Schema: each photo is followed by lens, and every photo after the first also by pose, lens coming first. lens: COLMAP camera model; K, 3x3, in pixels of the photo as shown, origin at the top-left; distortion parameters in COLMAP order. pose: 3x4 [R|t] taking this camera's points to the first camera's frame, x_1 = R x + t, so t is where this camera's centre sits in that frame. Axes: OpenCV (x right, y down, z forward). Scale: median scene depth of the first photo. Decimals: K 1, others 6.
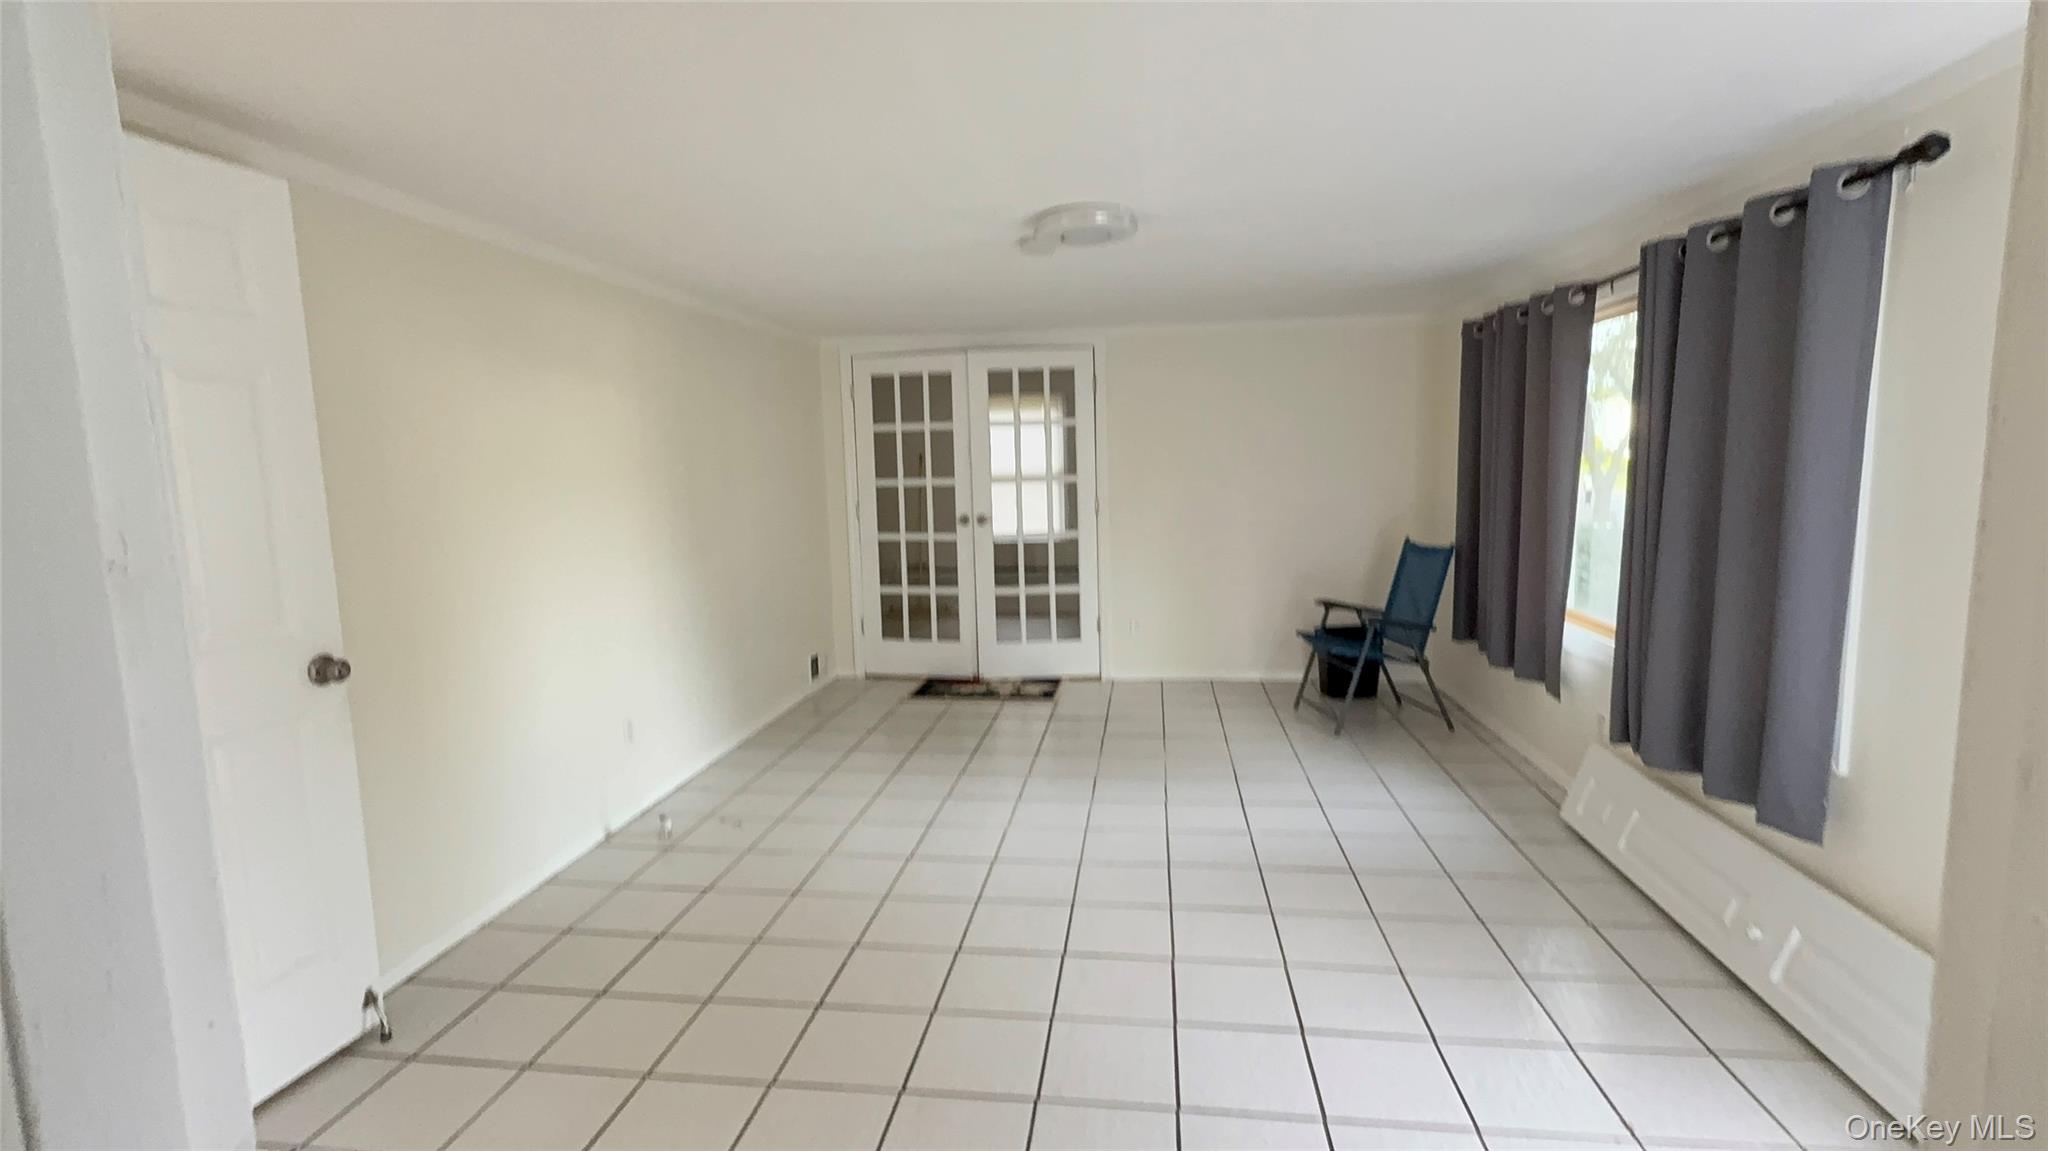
lens RADIAL K [[948.0, 0, 1024.0], [0, 948.0, 575.5], [0, 0, 1]] dist [-0.000942, -0.000021]
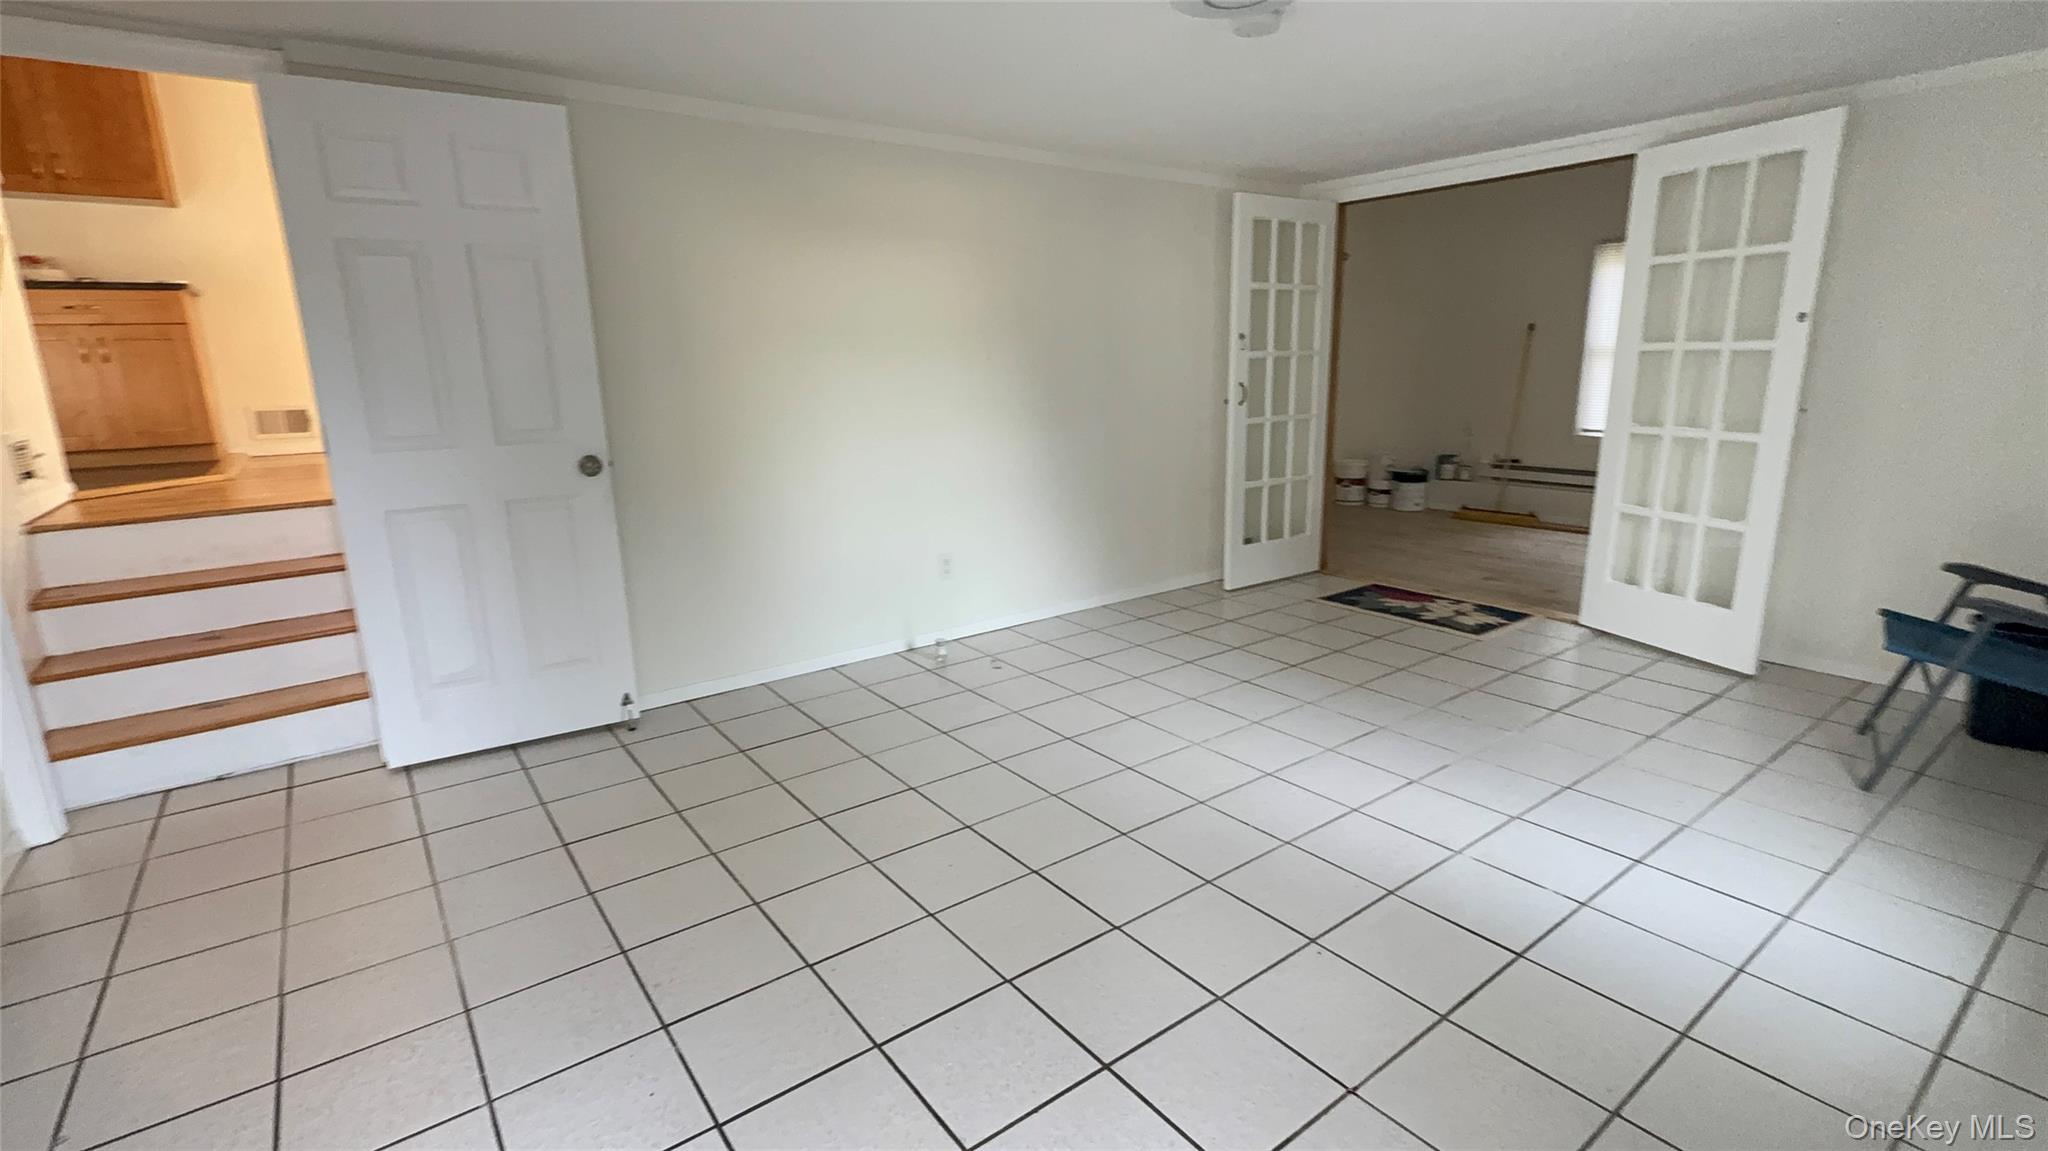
lens RADIAL K [[948.0, 0, 1024.0], [0, 948.0, 575.5], [0, 0, 1]] dist [-0.000942, -0.000021]
pose [[0.695692, 0.173205, -0.697147, 0.440563], [-0.086959, 0.983665, 0.157612, -0.011682], [0.713058, -0.049026, 0.699389, 0.273304]]
